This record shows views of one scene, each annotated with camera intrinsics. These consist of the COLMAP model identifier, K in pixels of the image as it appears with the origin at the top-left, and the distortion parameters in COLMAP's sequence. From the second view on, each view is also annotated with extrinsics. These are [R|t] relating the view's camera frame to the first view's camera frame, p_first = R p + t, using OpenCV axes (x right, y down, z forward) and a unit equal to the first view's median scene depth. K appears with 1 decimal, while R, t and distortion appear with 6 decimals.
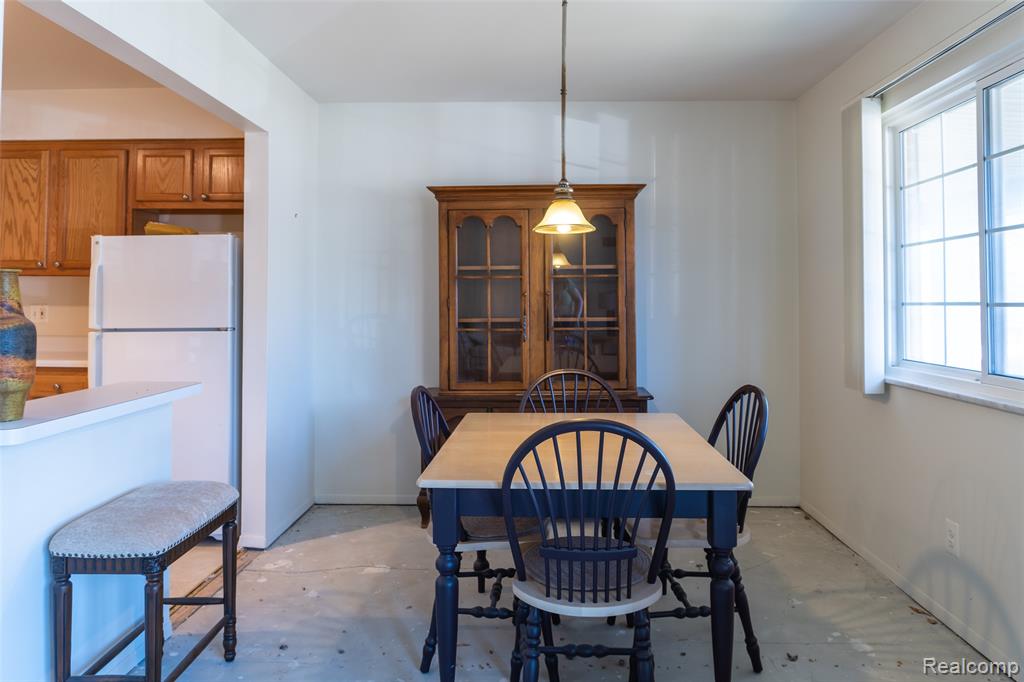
lens RADIAL K [[729.0, 0, 516.8], [0, 729.0, 279.8], [0, 0, 1]] dist [-0.023238, 0.000848]
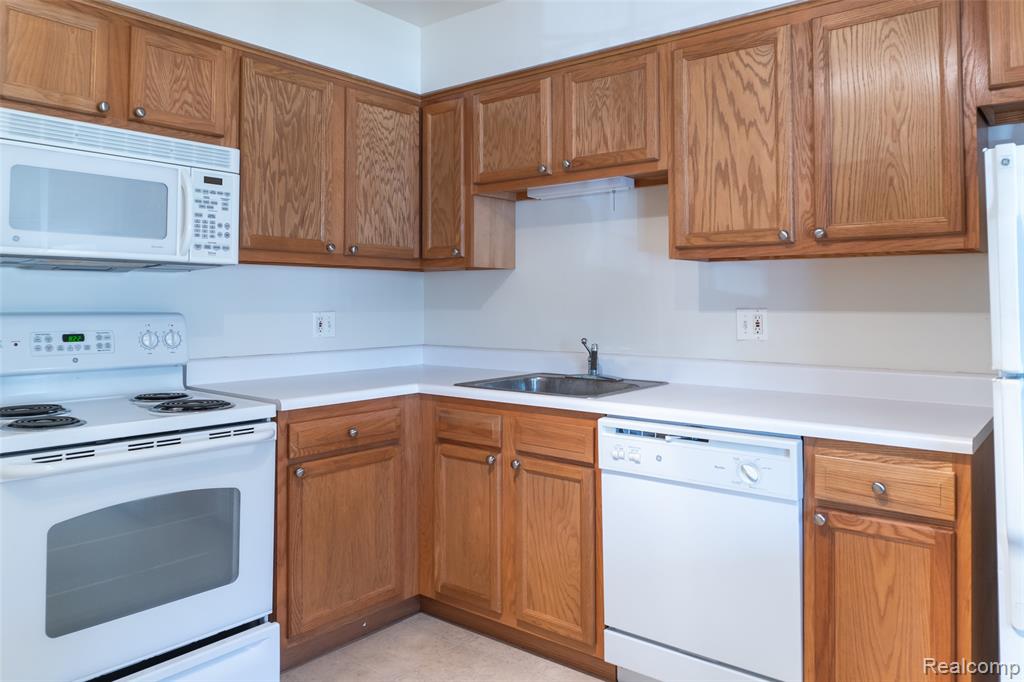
lens RADIAL K [[729.0, 0, 516.8], [0, 729.0, 279.8], [0, 0, 1]] dist [-0.023238, 0.000848]
pose [[0.793900, -0.022306, -0.607640, -0.486807], [0.024893, 0.999681, -0.004173, 0.008957], [0.607539, -0.011813, 0.794202, 0.444816]]
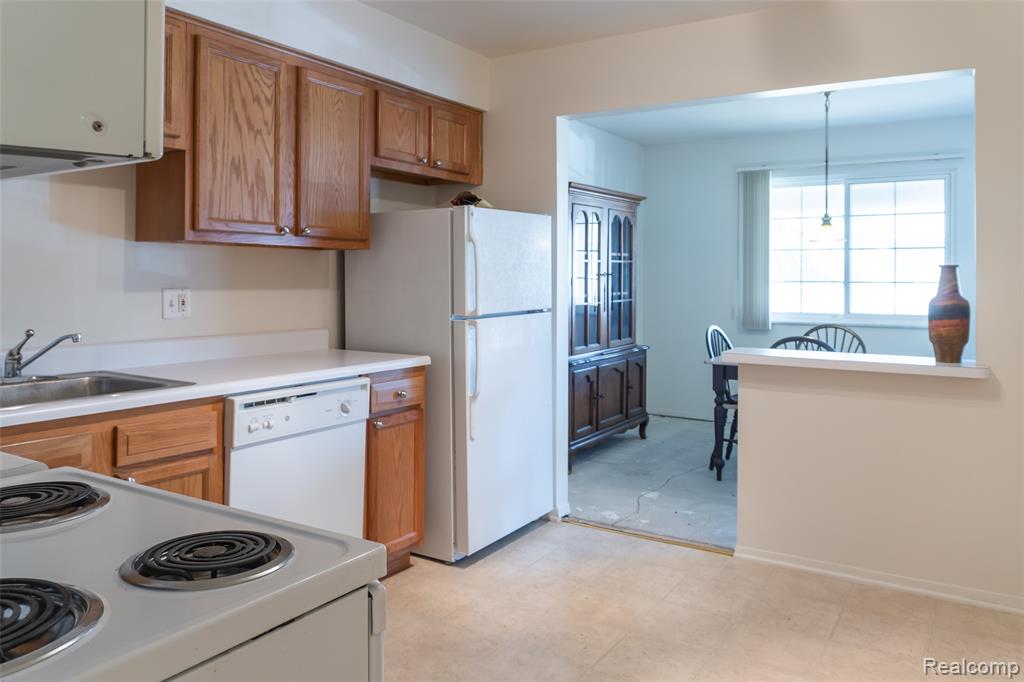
lens RADIAL K [[729.0, 0, 516.8], [0, 729.0, 279.8], [0, 0, 1]] dist [-0.023238, 0.000848]
pose [[0.525090, -0.004115, 0.851037, -1.120859], [-0.029319, 0.999307, 0.022922, 0.003734], [-0.850541, -0.036988, 0.524606, 0.447905]]
